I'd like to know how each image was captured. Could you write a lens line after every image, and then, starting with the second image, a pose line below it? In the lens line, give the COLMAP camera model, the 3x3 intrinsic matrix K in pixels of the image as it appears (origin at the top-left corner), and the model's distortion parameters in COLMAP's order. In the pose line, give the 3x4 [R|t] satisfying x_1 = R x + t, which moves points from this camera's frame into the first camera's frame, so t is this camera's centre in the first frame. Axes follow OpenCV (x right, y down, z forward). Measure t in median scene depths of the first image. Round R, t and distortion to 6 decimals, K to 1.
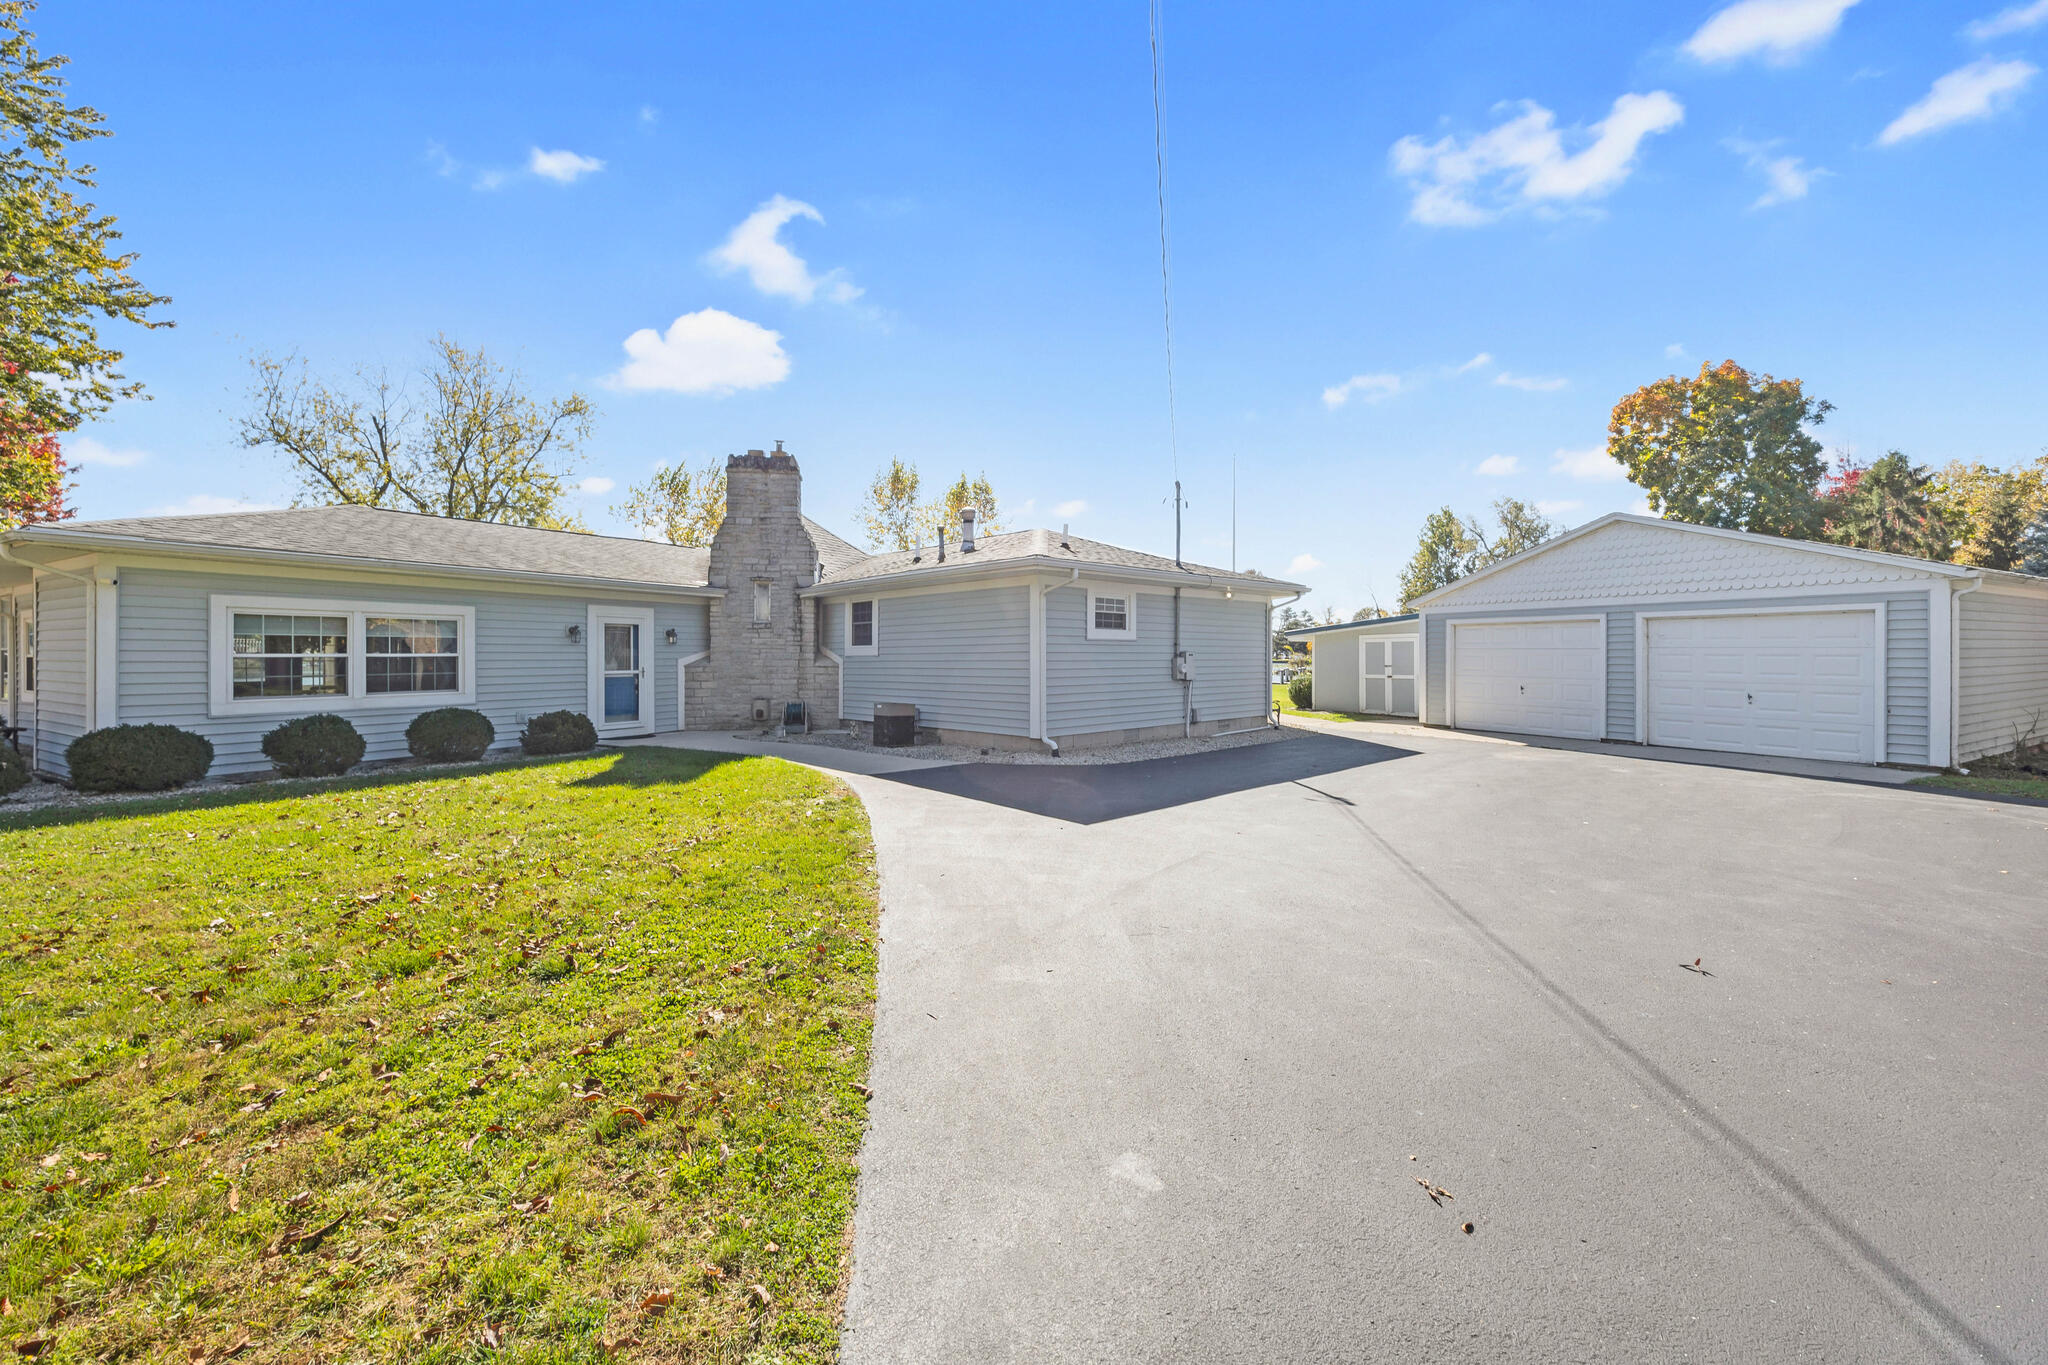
lens RADIAL K [[791.9, 0, 1026.8], [0, 791.9, 660.5], [0, 0, 1]] dist [0.001789, -0.000102]
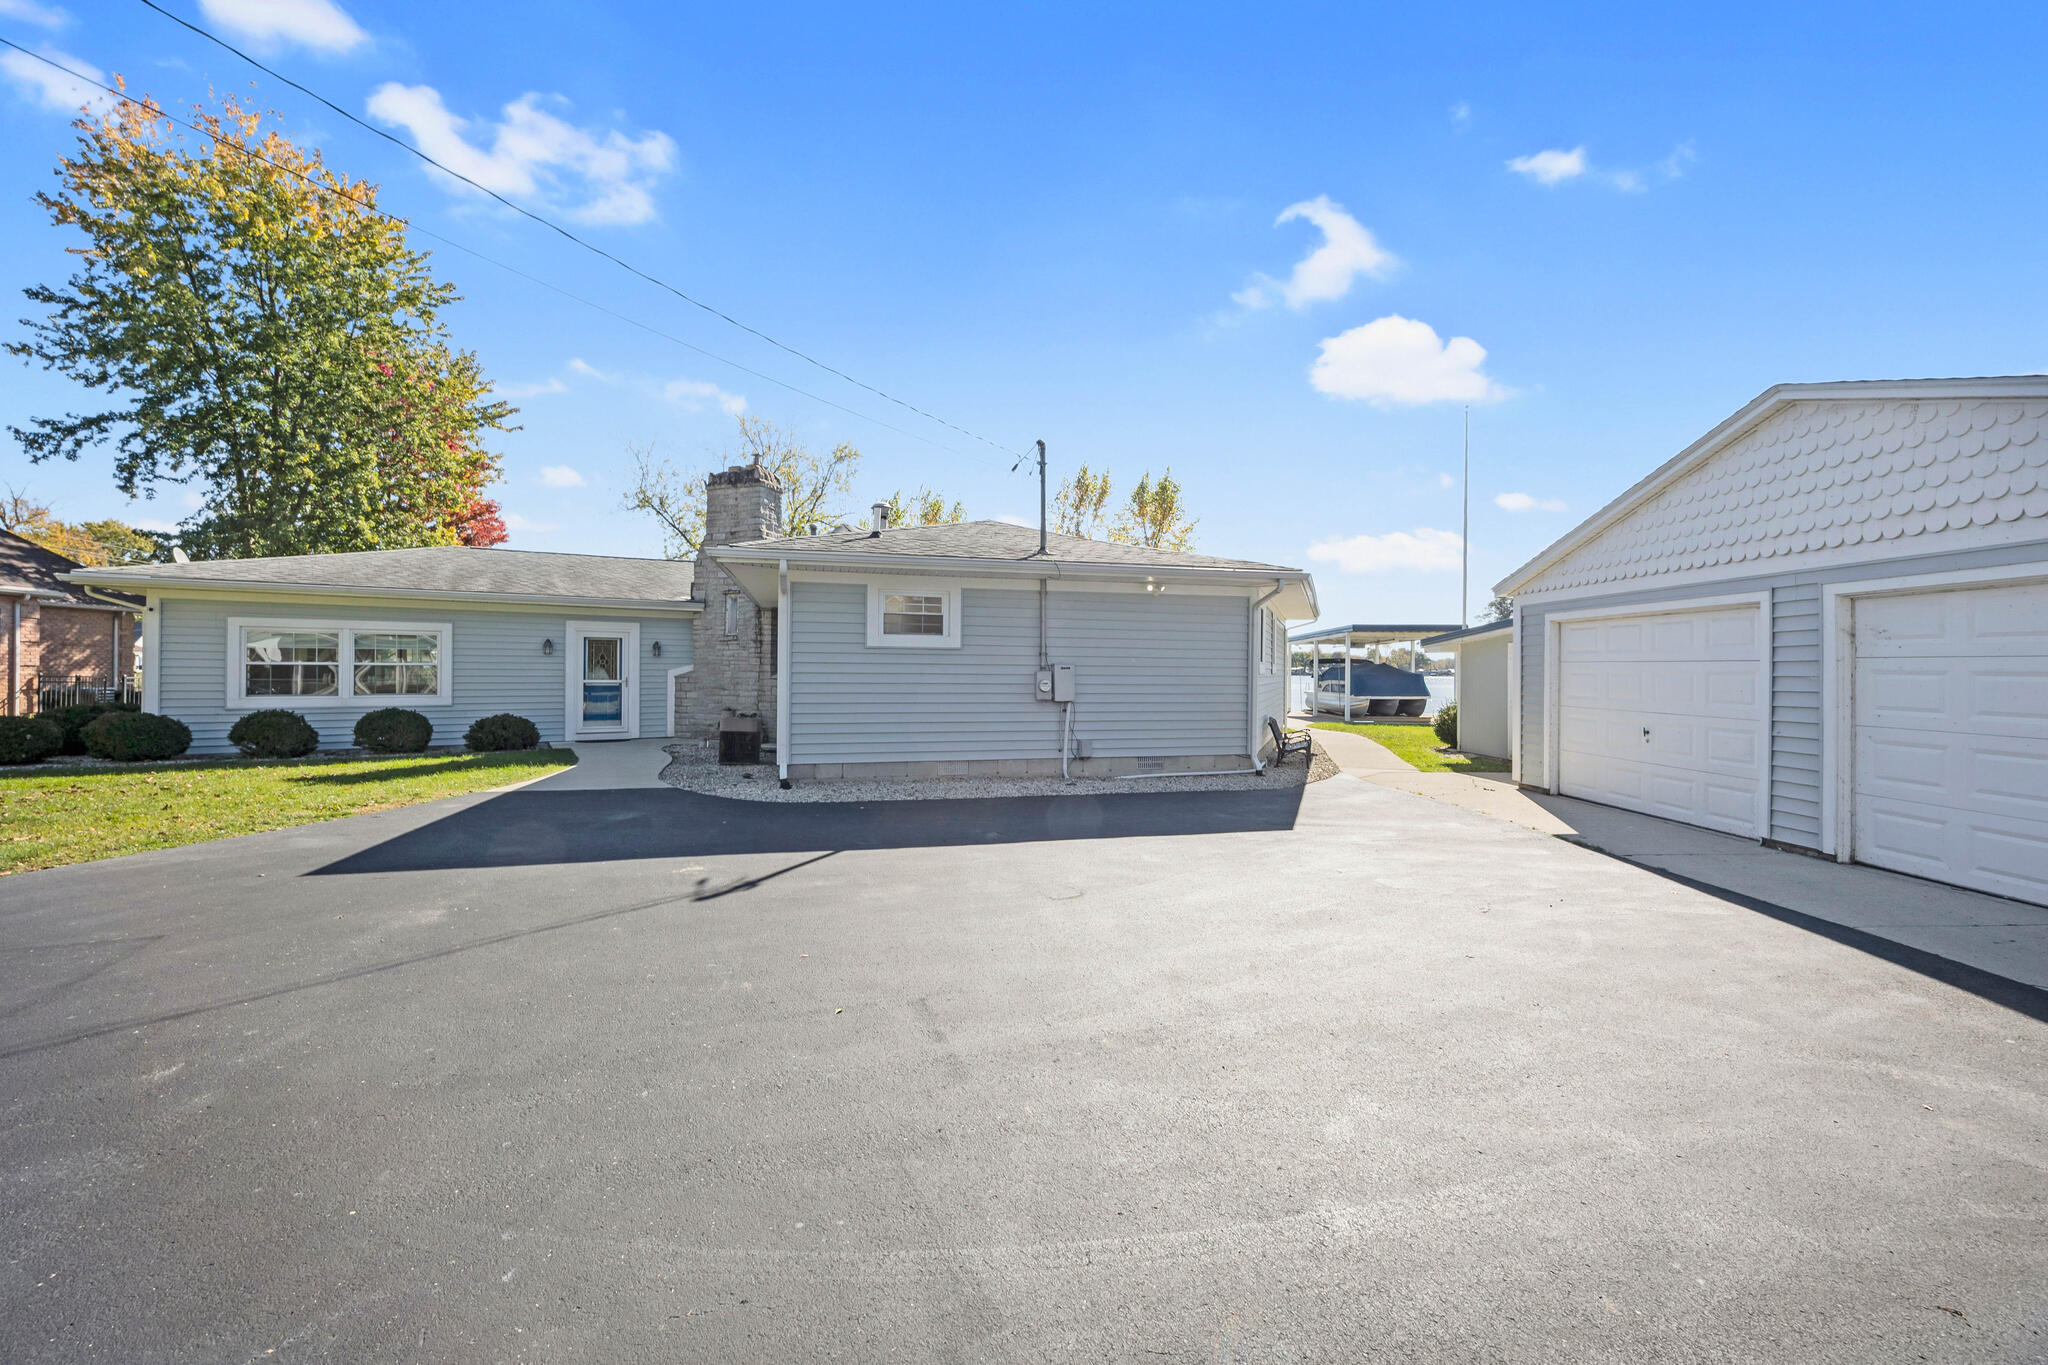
lens RADIAL K [[780.5, 0, 1024.2], [0, 780.5, 675.3], [0, 0, 1]] dist [0.000222, 0.000083]
pose [[0.881880, 0.009708, -0.471375, 0.533985], [-0.010761, 0.999942, 0.000462, -0.000353], [0.471352, 0.004665, 0.881933, 0.332448]]
